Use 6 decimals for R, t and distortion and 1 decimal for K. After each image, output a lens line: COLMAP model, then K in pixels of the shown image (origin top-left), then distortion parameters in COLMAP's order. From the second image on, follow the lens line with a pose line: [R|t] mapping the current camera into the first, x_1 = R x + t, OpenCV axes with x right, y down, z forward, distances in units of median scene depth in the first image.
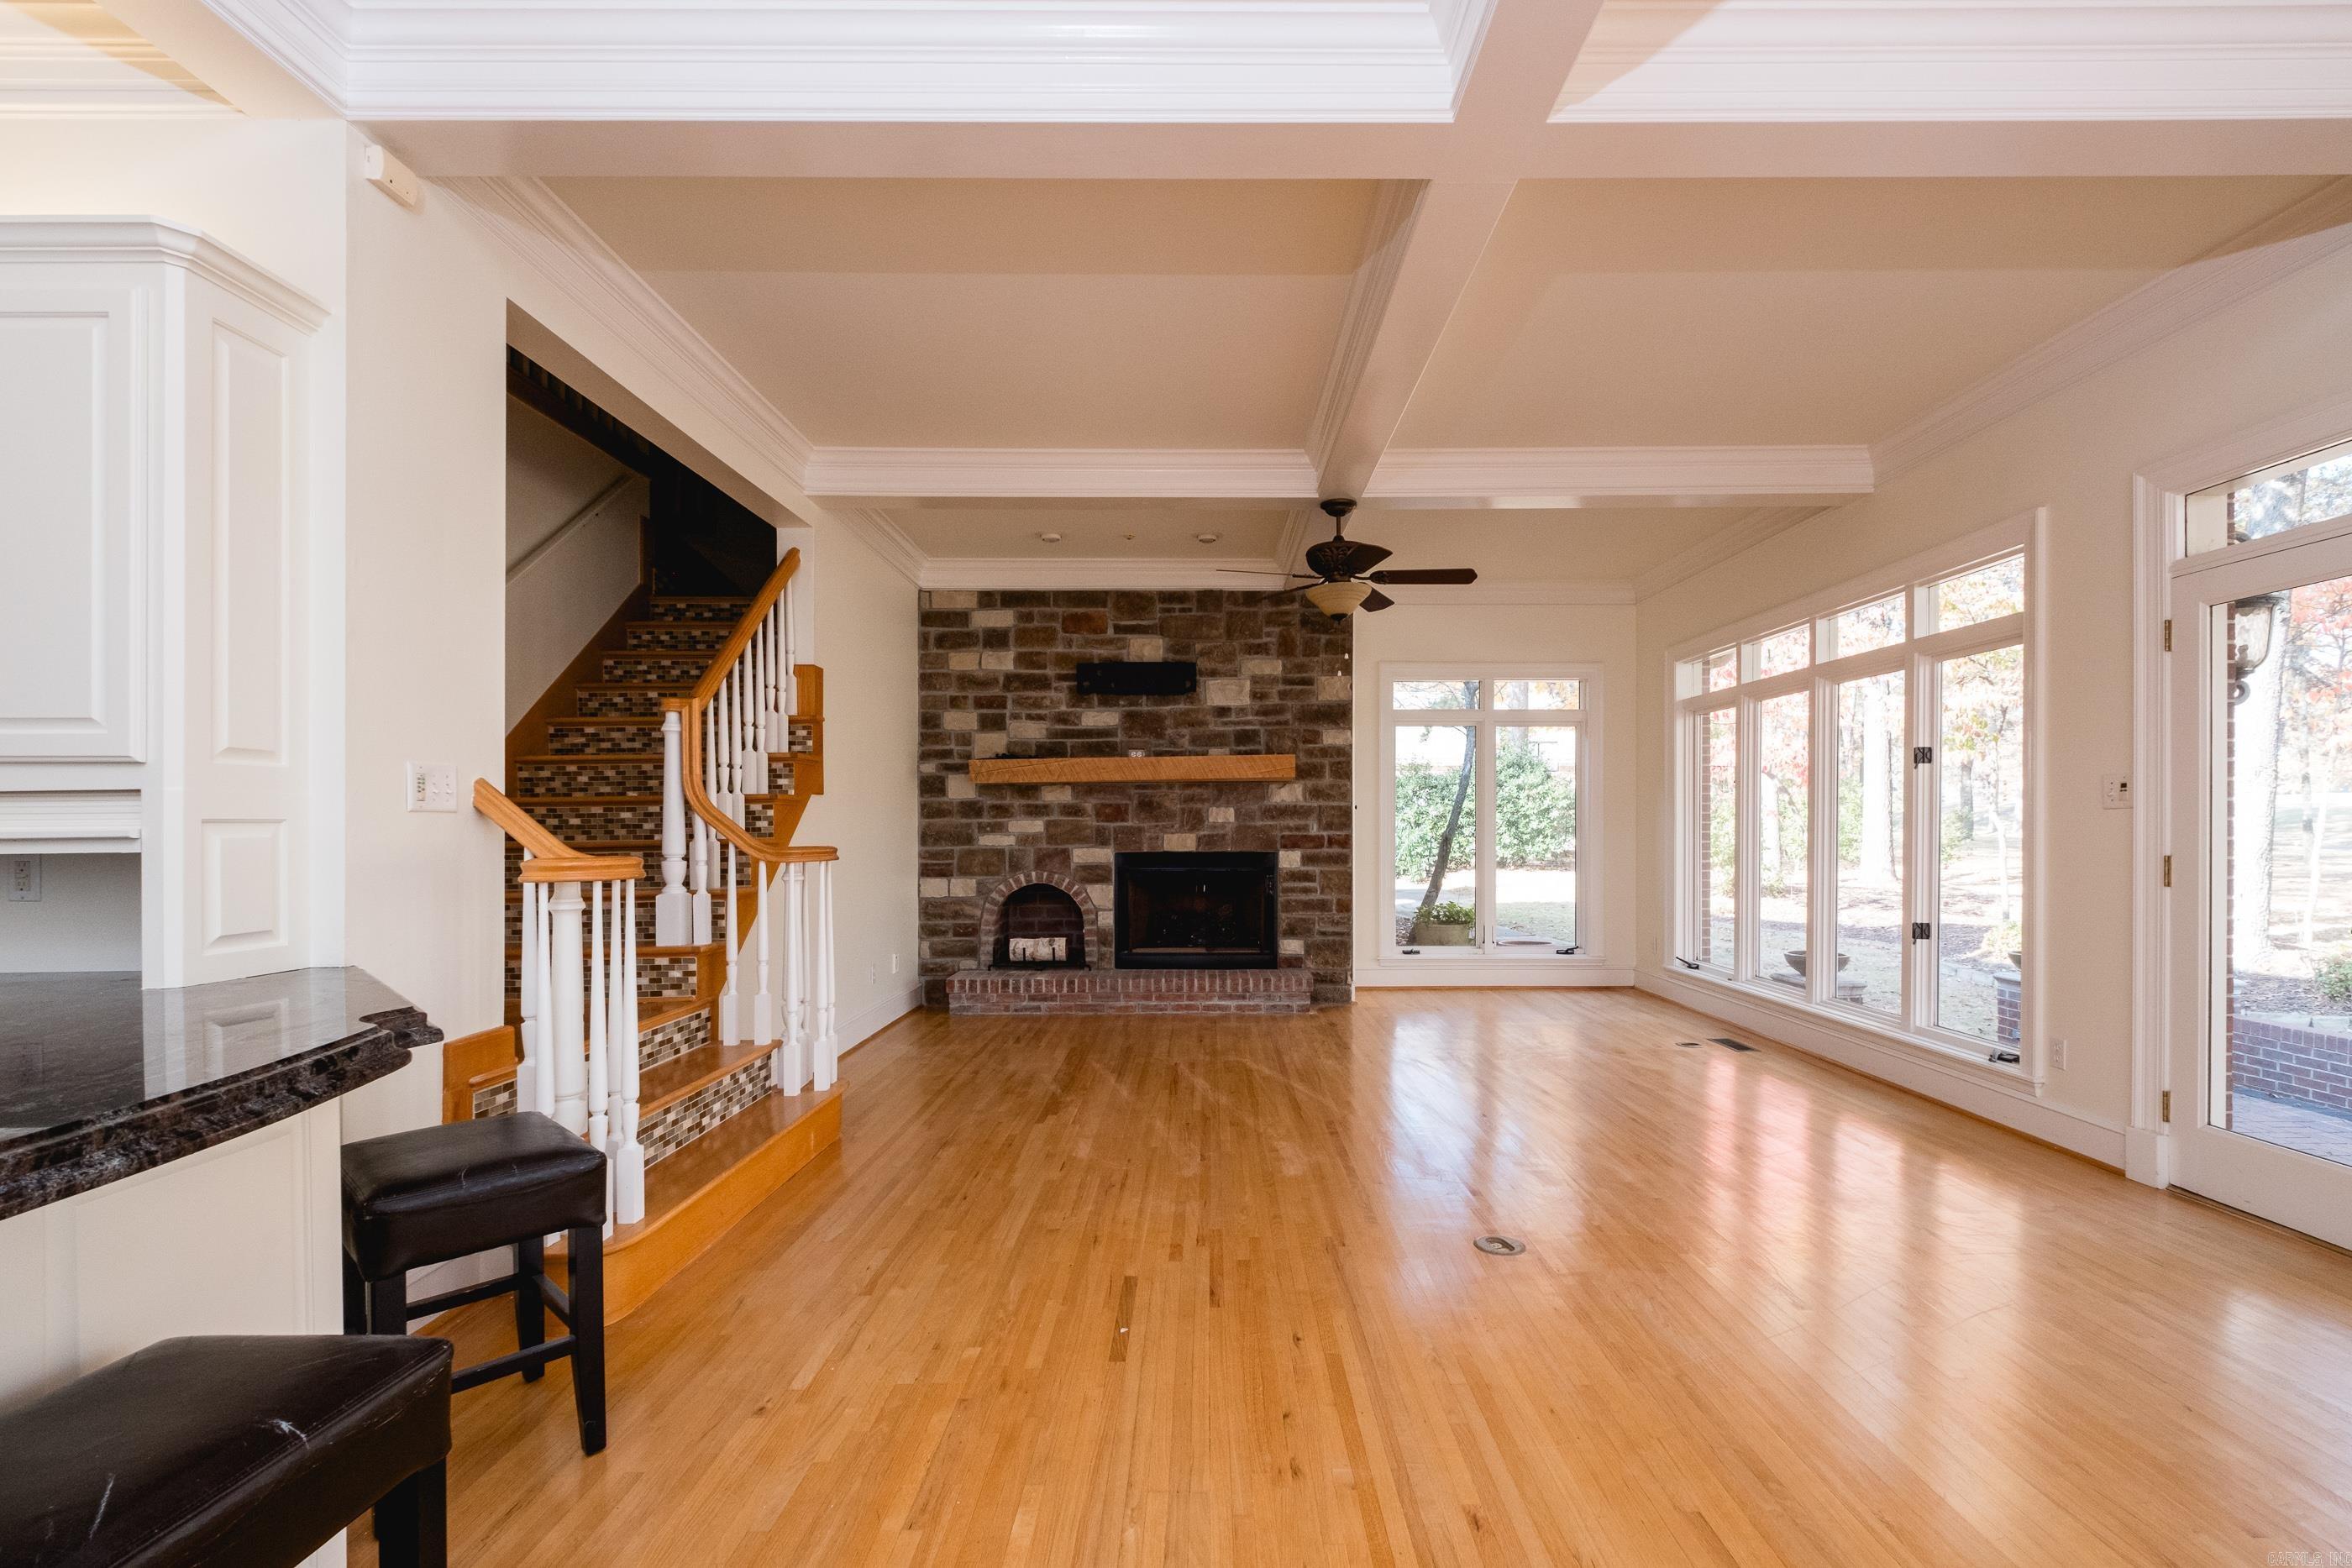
lens RADIAL K [[1039.9, 0, 1238.4], [0, 1039.9, 818.9], [0, 0, 1]] dist [-0.000070, 0.000028]
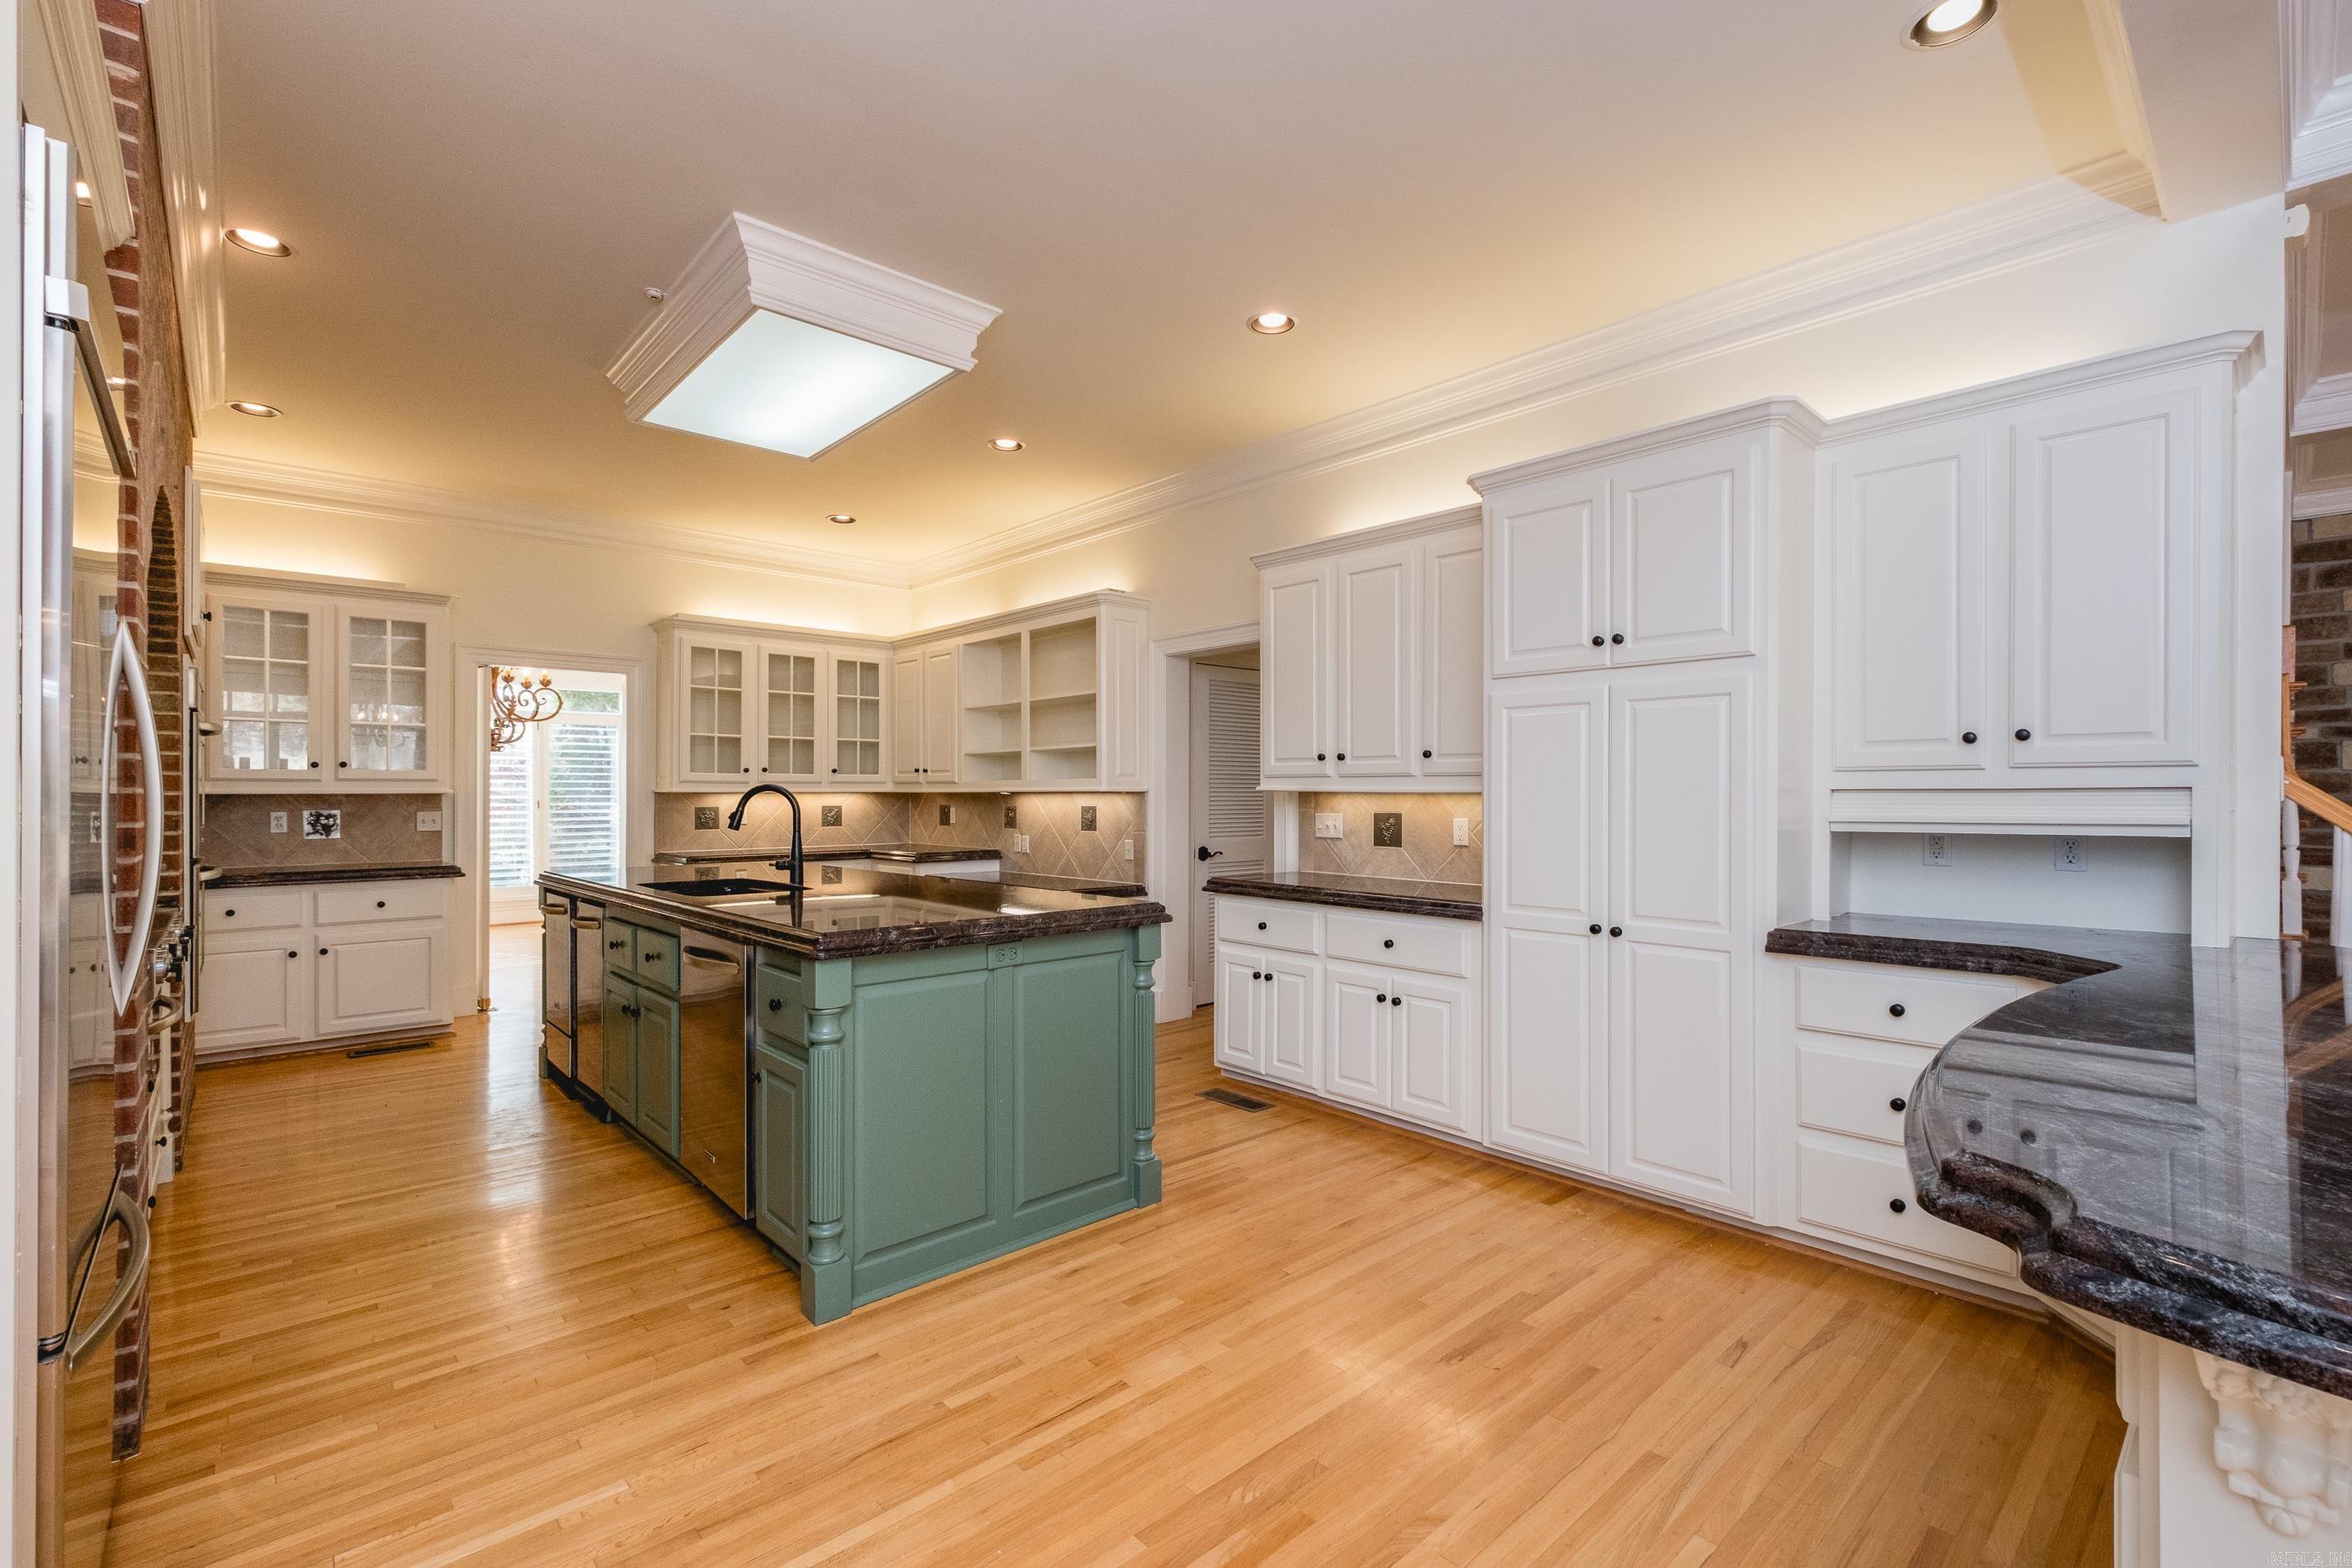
lens RADIAL K [[1025.8, 0, 1192.1], [0, 1025.8, 792.9], [0, 0, 1]] dist [0.001027, -0.000351]
pose [[0.667948, 0.002233, -0.744204, -0.287058], [0.002991, 0.999979, 0.005685, -0.009045], [0.744202, -0.006023, 0.667928, -0.210316]]
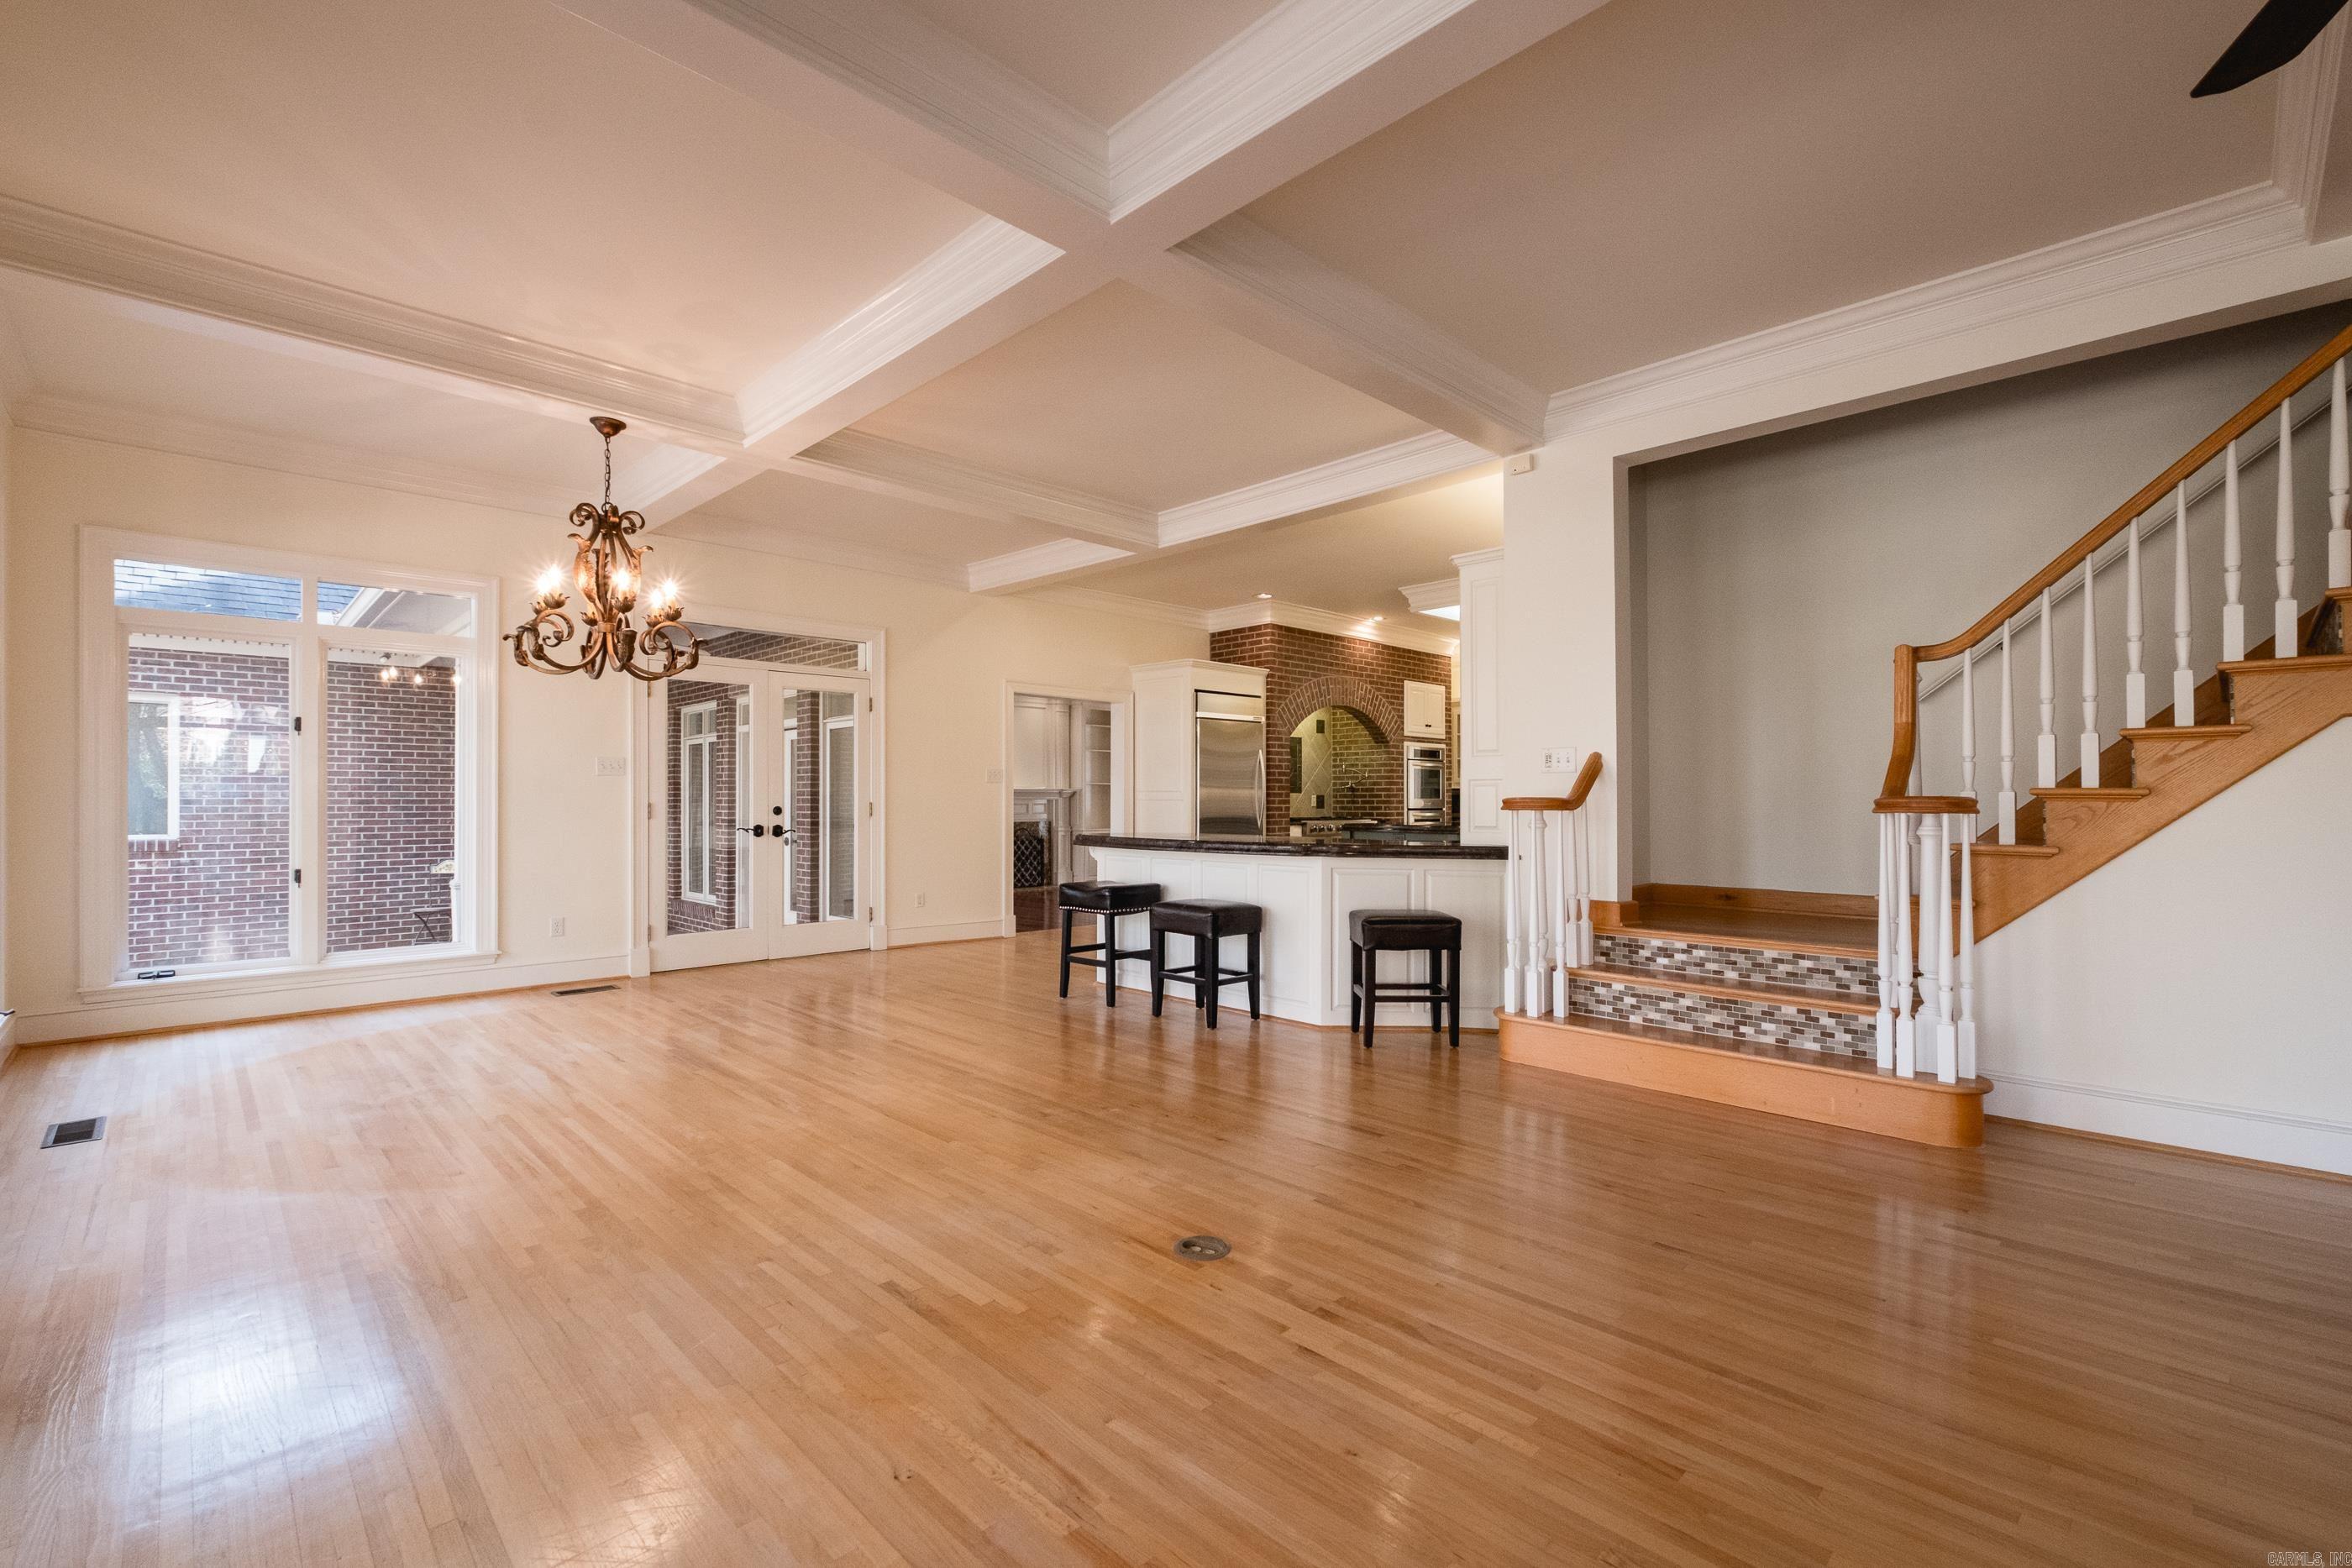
lens RADIAL K [[1001.1, 0, 1170.3], [0, 1001.1, 795.6], [0, 0, 1]] dist [0.002936, -0.001556]
pose [[-0.735937, 0.000943, -0.677050, 0.370960], [0.007033, 0.999956, -0.006251, 0.014858], [0.677014, -0.009362, -0.735911, 0.708908]]
